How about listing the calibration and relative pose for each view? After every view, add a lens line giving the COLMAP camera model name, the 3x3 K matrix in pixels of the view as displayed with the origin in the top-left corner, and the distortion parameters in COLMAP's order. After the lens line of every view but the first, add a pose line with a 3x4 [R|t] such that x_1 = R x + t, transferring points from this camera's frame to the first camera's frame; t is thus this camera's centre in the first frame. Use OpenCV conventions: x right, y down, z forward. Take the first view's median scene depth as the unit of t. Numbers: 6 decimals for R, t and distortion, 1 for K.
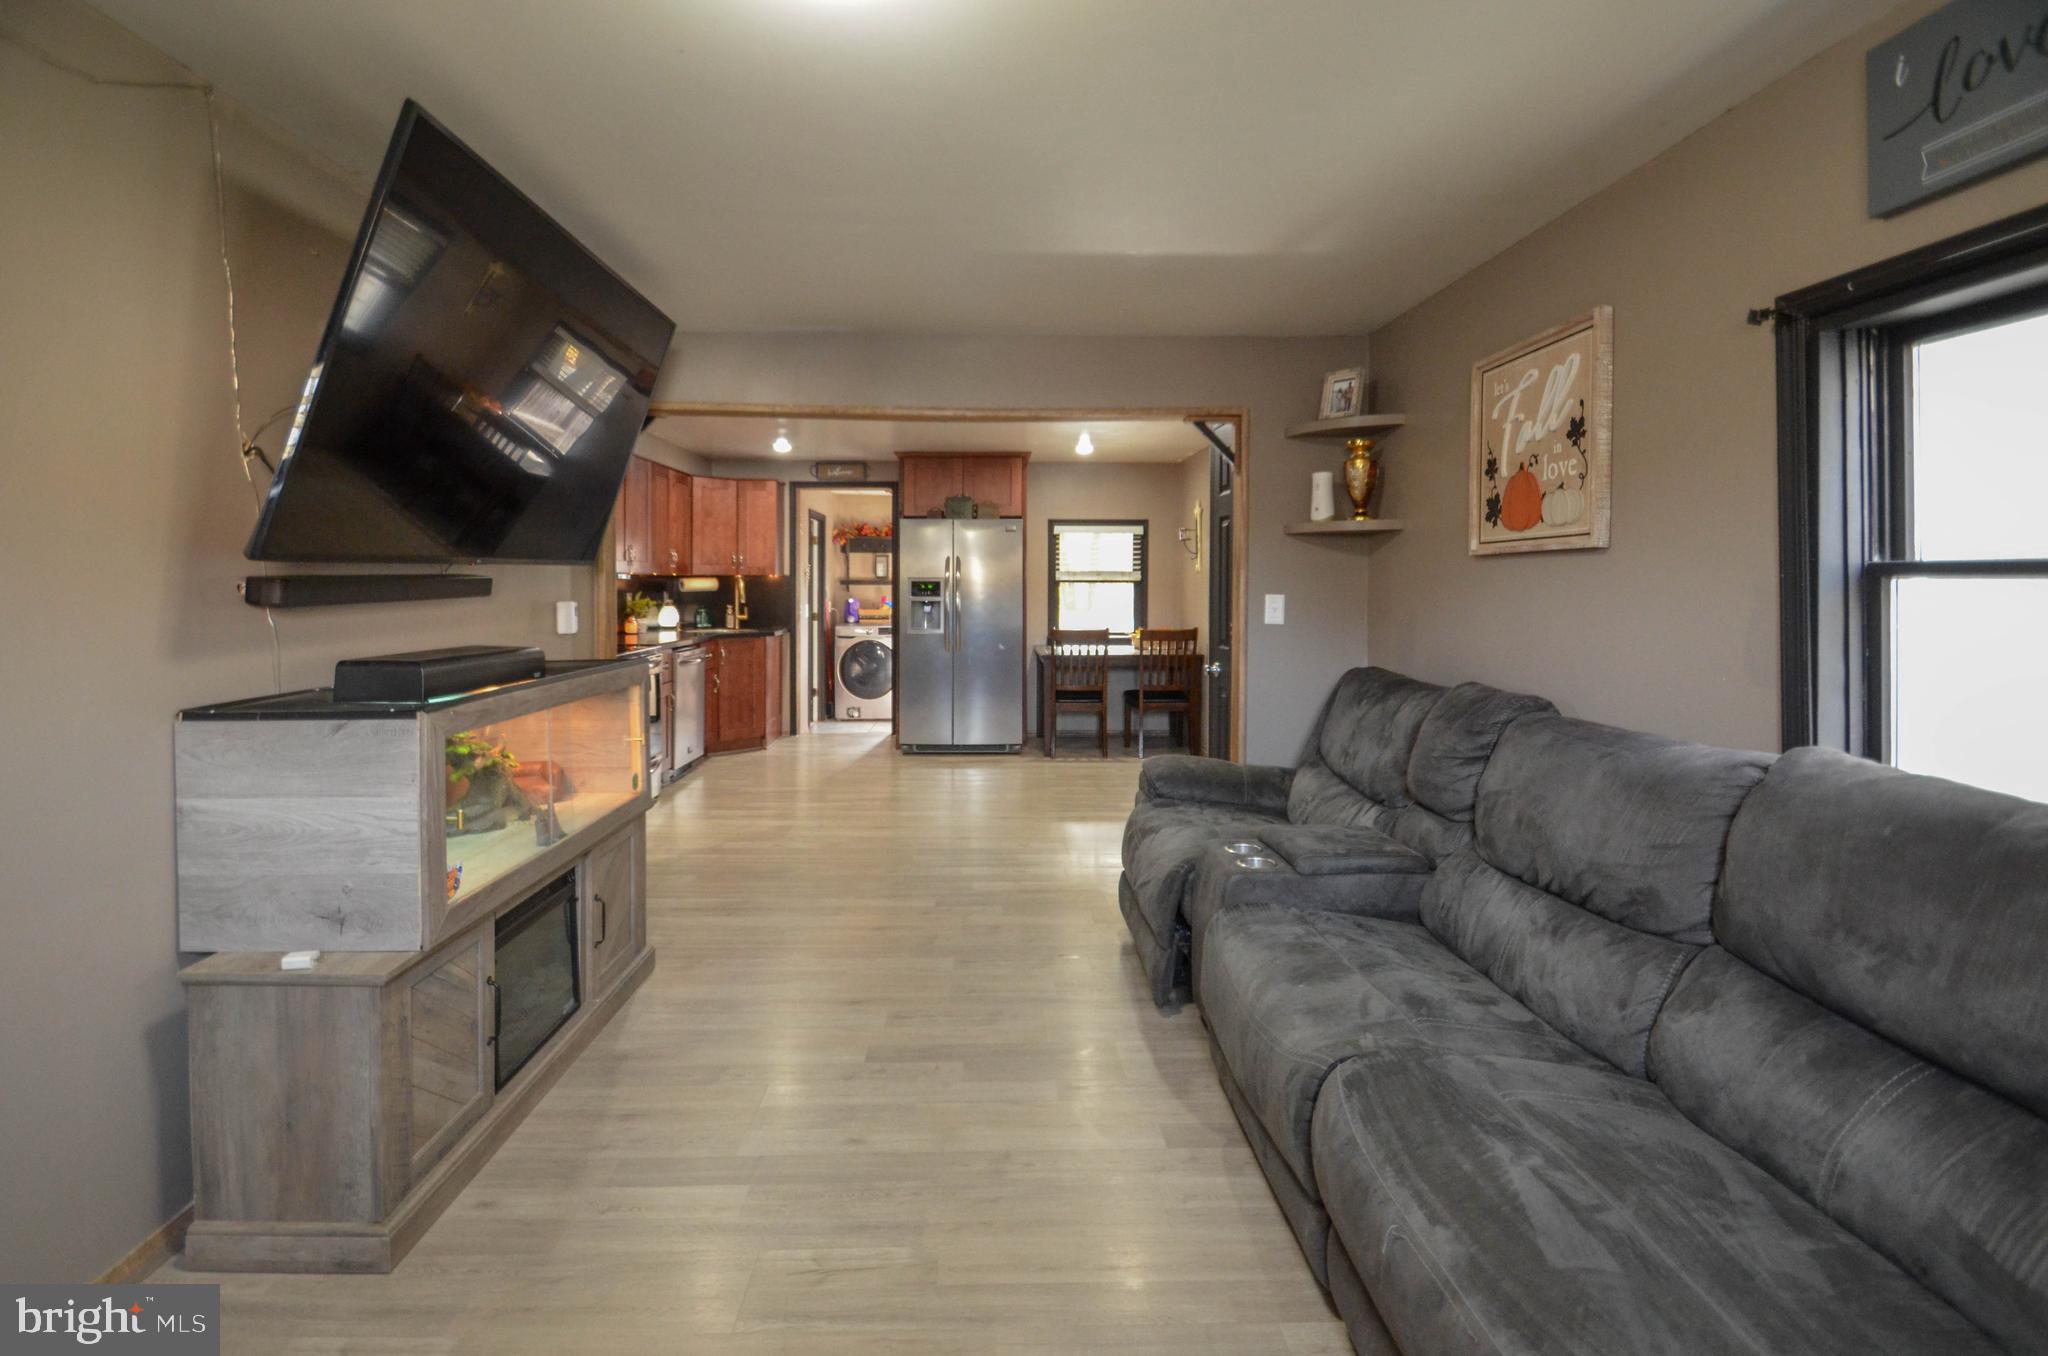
lens RADIAL K [[892.1, 0, 993.7], [0, 892.1, 606.2], [0, 0, 1]] dist [0.002233, -0.010517]
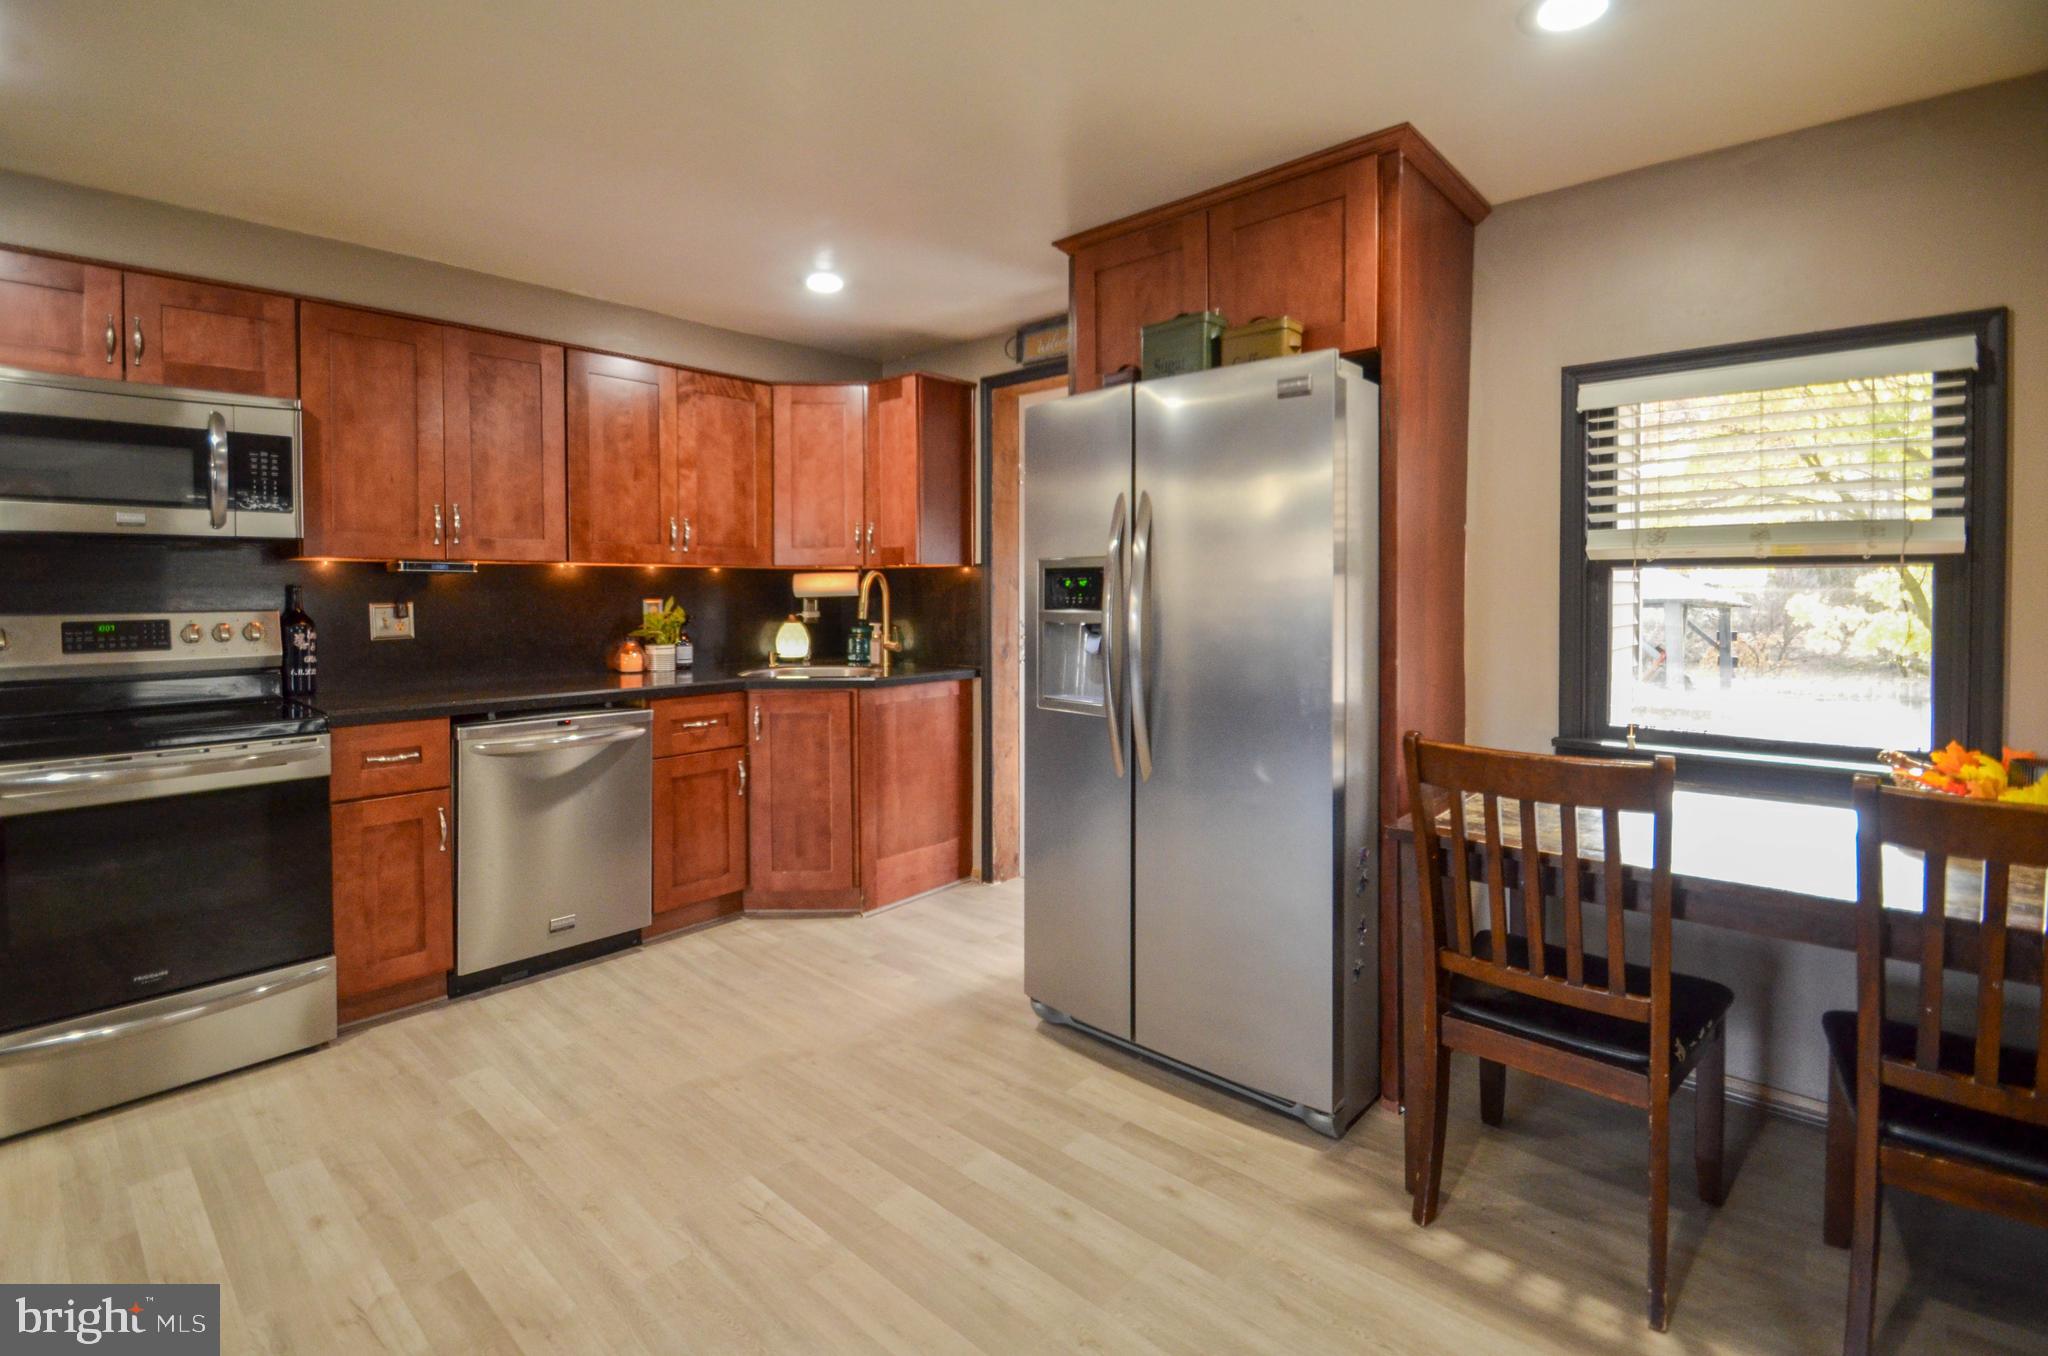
lens RADIAL K [[929.6, 0, 1024.1], [0, 929.6, 611.4], [0, 0, 1]] dist [-0.005863, -0.000822]
pose [[0.731273, 0.008730, -0.682029, 0.152834], [-0.009589, 0.999951, 0.002518, -0.010100], [0.682017, 0.004699, 0.731321, 0.650868]]
